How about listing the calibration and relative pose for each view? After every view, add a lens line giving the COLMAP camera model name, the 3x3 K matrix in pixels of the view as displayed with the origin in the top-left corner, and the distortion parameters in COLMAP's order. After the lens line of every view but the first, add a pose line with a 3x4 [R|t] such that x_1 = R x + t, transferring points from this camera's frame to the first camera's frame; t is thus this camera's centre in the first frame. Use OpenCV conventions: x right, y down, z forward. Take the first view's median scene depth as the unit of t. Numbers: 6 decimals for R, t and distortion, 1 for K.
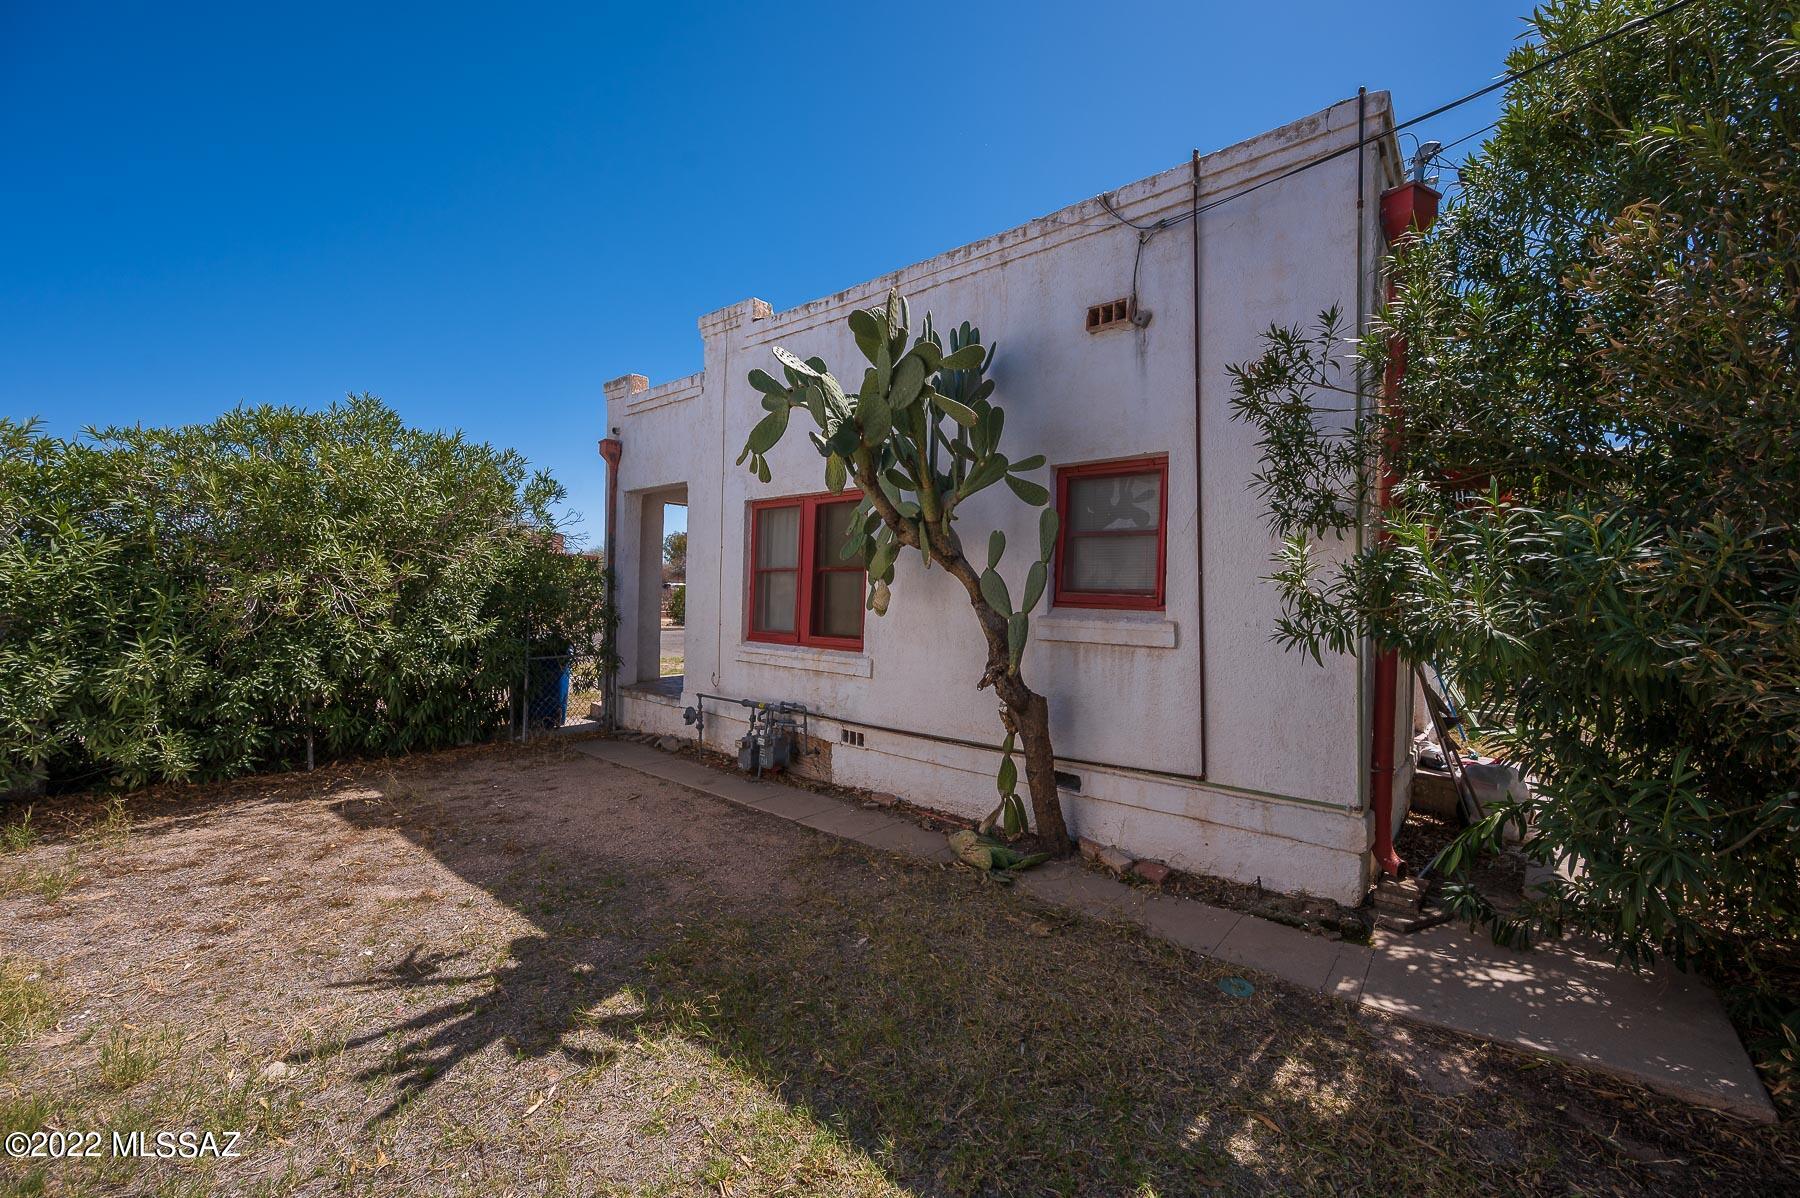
lens RADIAL K [[709.9, 0, 897.8], [0, 709.9, 594.2], [0, 0, 1]] dist [-0.000211, -0.000049]
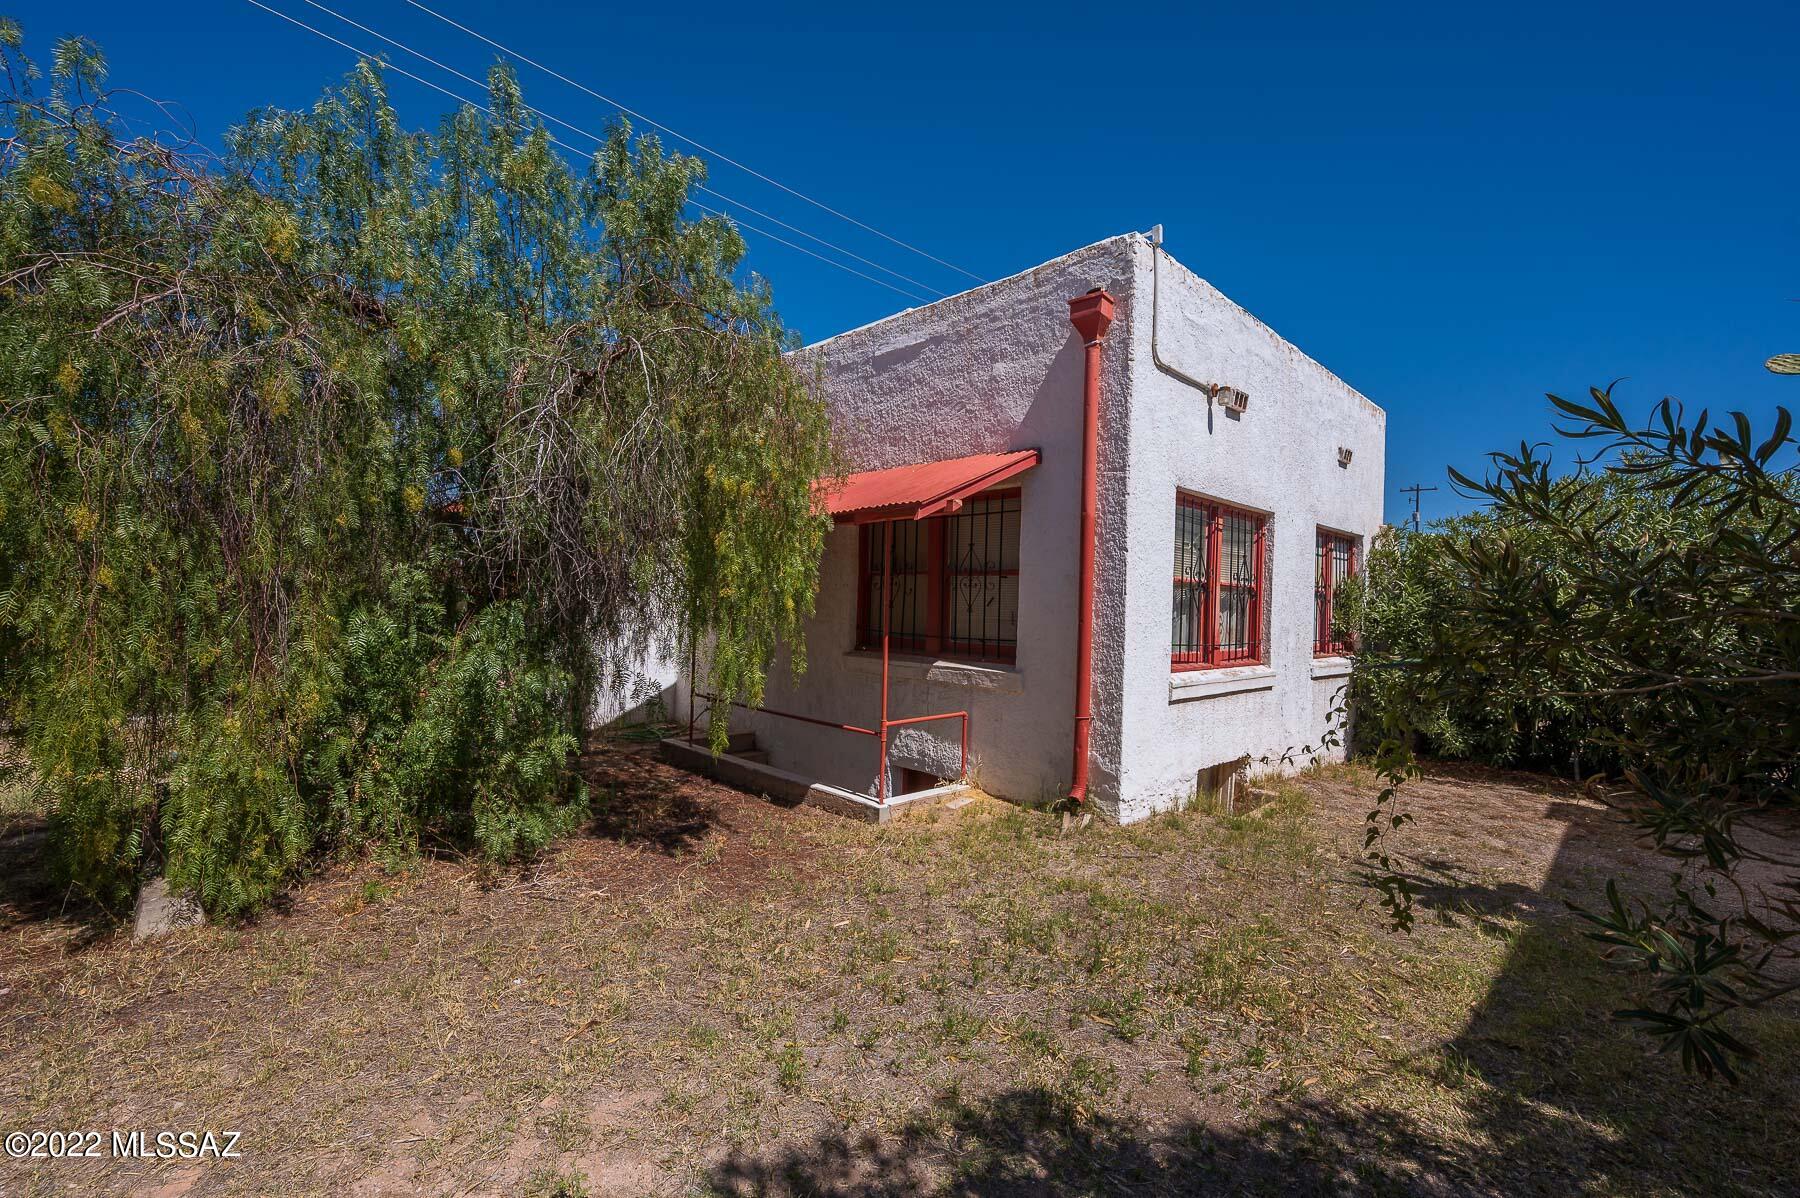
lens RADIAL K [[780.7, 0, 902.7], [0, 780.7, 594.6], [0, 0, 1]] dist [-0.000192, 0.000016]
pose [[-0.063116, -0.034380, -0.997414, 1.154284], [-0.025248, 0.999142, -0.032842, 0.023429], [0.997687, 0.023110, -0.063930, -0.080176]]
